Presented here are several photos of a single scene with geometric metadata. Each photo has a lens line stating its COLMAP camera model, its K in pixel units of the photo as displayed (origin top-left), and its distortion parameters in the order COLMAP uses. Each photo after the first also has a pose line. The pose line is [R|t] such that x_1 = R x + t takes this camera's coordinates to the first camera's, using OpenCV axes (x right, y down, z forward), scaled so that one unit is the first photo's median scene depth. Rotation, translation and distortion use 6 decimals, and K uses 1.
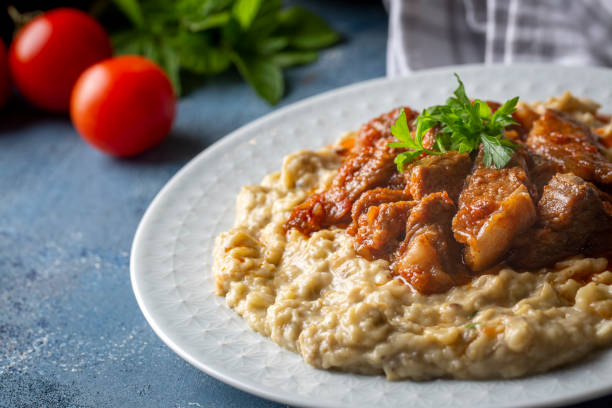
lens RADIAL K [[2005.6, 0, 306.0], [0, 2005.6, 204.0], [0, 0, 1]] dist [0.019191, 3.250327]
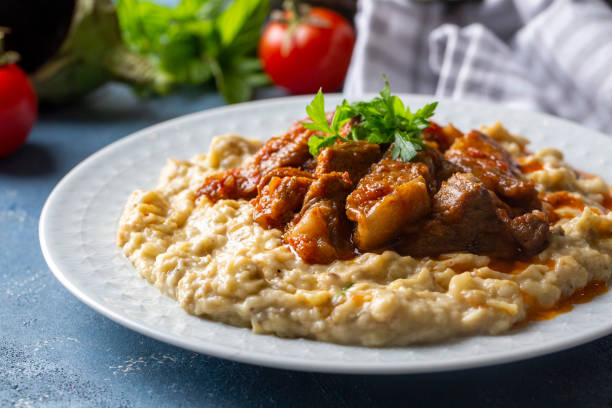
lens RADIAL K [[2005.6, 0, 306.0], [0, 2005.6, 204.0], [0, 0, 1]] dist [0.019191, 3.250327]
pose [[0.986425, 0.155395, -0.053091, 0.107036], [-0.159815, 0.982774, -0.092810, 0.109627], [0.037754, 0.100035, 0.994267, -0.020710]]
